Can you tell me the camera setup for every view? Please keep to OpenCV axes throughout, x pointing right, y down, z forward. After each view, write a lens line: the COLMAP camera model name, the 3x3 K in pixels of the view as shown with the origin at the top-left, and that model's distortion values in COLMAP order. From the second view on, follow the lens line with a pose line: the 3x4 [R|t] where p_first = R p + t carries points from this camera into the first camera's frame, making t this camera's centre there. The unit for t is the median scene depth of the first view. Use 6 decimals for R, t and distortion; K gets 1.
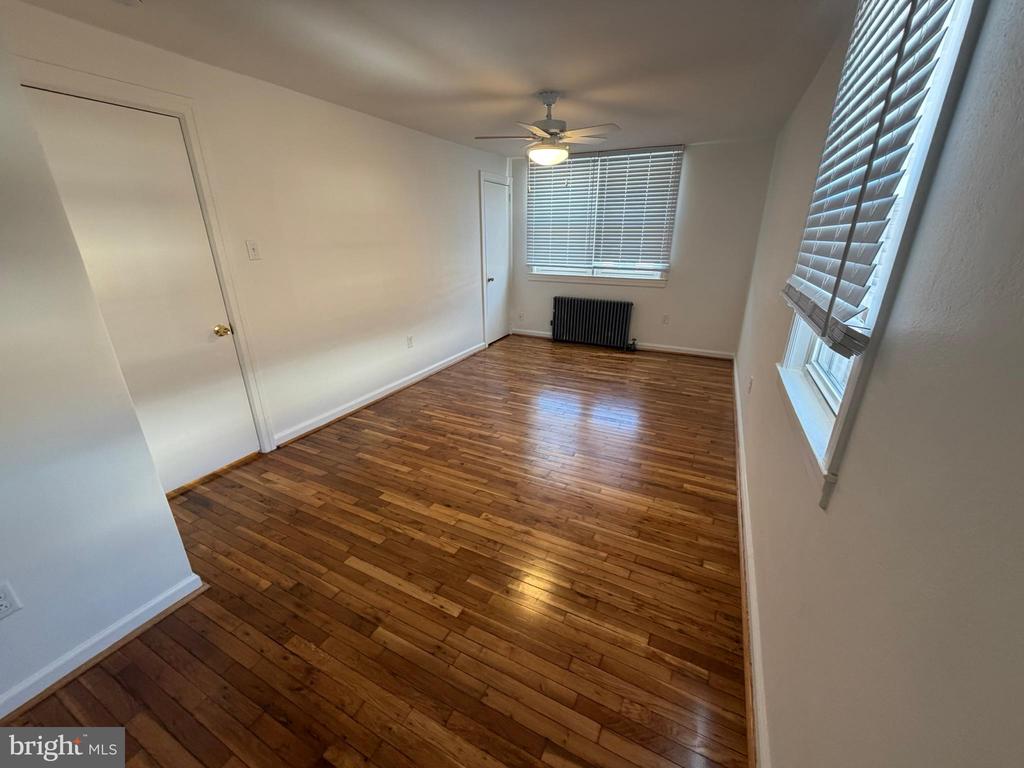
lens RADIAL K [[407.1, 0, 510.4], [0, 407.1, 386.8], [0, 0, 1]] dist [-0.000557, -0.000084]
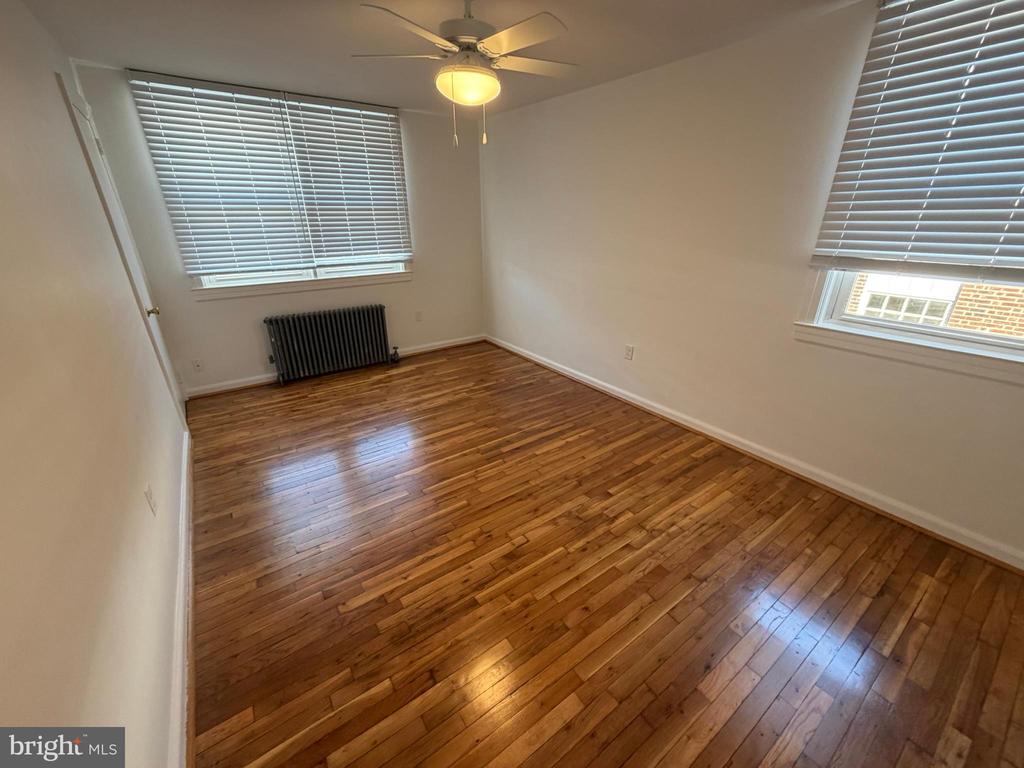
lens RADIAL K [[407.1, 0, 513.0], [0, 407.1, 389.1], [0, 0, 1]] dist [-0.000557, -0.000084]
pose [[0.465733, -0.349943, 0.812793, -0.392774], [0.317430, 0.923427, 0.215687, -0.197255], [-0.826033, 0.157553, 0.541153, 0.519164]]
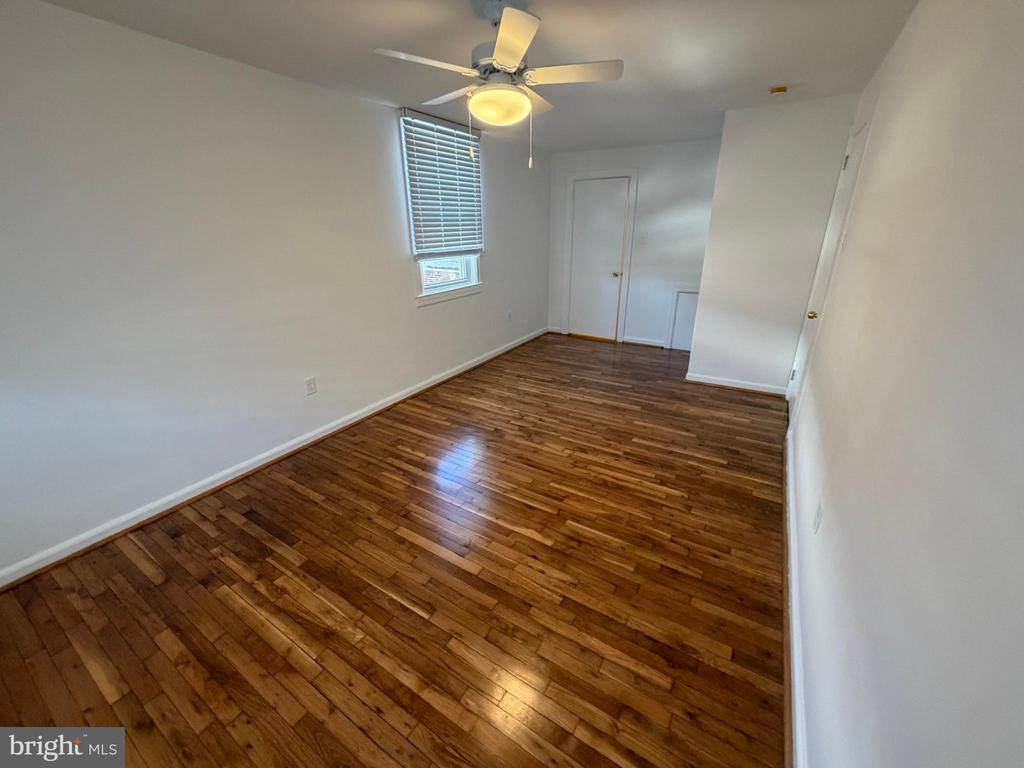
lens RADIAL K [[407.1, 0, 514.8], [0, 407.1, 388.6], [0, 0, 1]] dist [-0.000557, -0.000084]
pose [[-0.996481, -0.018739, 0.081698, 0.009246], [0.041646, 0.735182, 0.676590, -0.504722], [-0.072741, 0.677611, -0.731814, 1.310884]]
